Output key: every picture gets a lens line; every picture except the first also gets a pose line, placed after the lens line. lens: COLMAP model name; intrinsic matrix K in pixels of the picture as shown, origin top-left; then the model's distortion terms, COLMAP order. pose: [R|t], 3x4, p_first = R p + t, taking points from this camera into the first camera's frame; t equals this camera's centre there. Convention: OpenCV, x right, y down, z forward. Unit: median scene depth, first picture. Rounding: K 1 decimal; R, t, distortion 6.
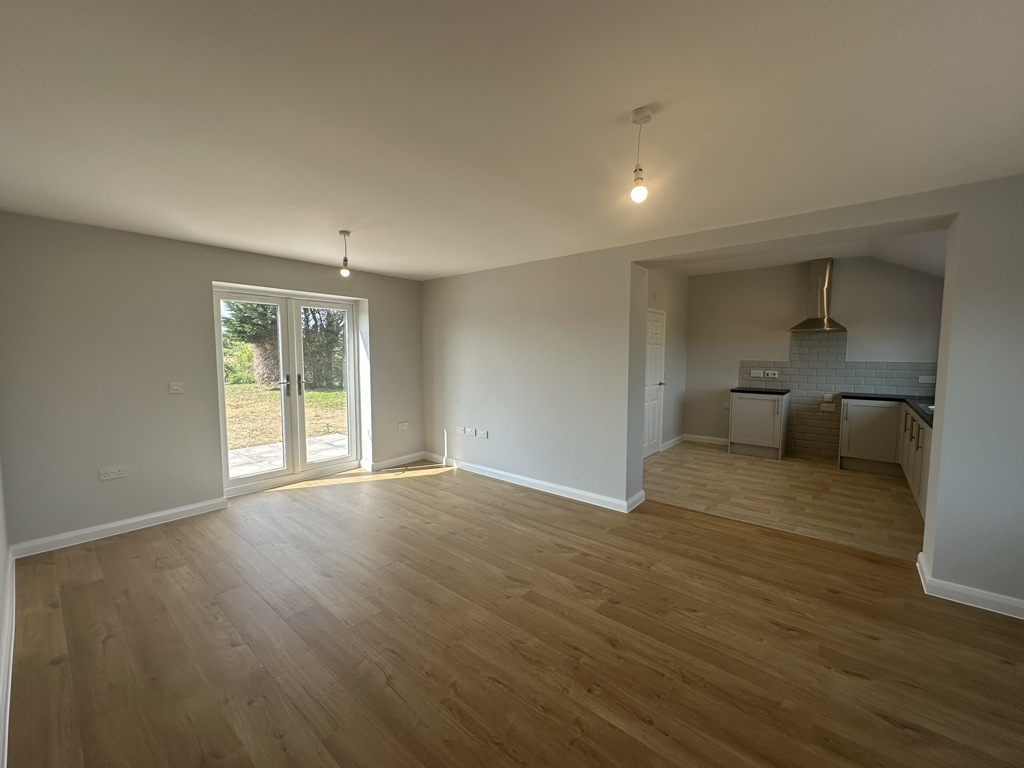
lens RADIAL K [[410.9, 0, 512.0], [0, 410.9, 384.0], [0, 0, 1]] dist [-0.000225, -0.000020]
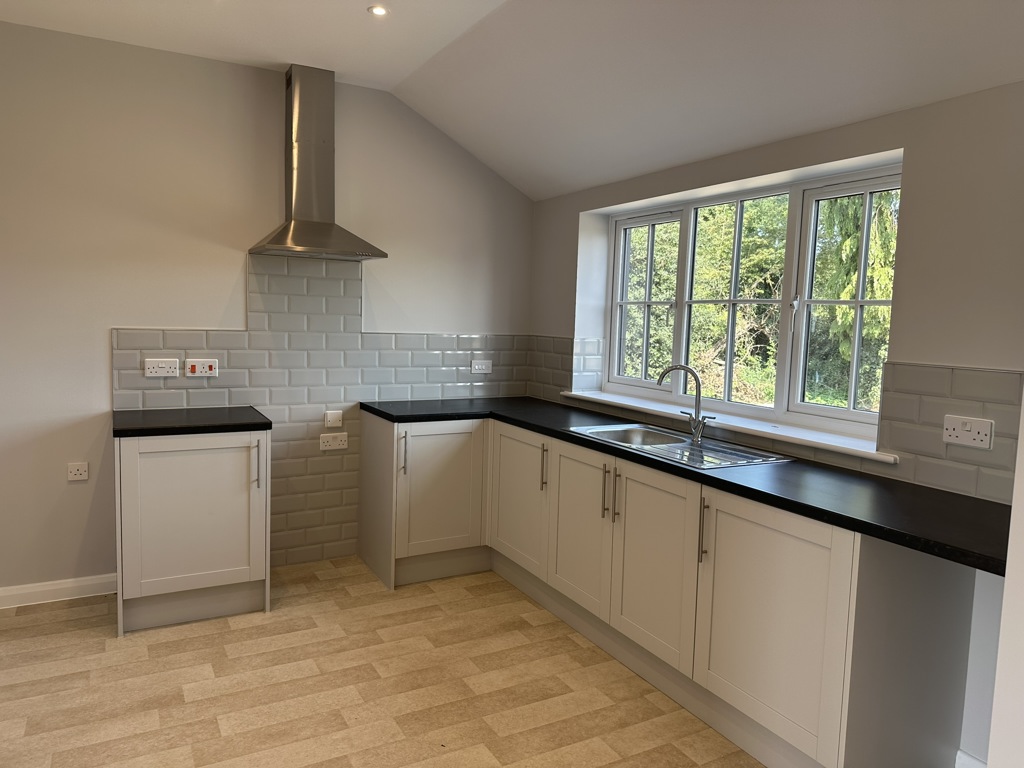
lens RADIAL K [[705.8, 0, 512.0], [0, 705.8, 384.0], [0, 0, 1]] dist [0.004146, 0.001019]
pose [[0.360457, -0.080285, 0.929314, 0.173440], [0.045269, 0.996621, 0.068541, -0.042025], [-0.931677, 0.017363, 0.362874, 0.571364]]
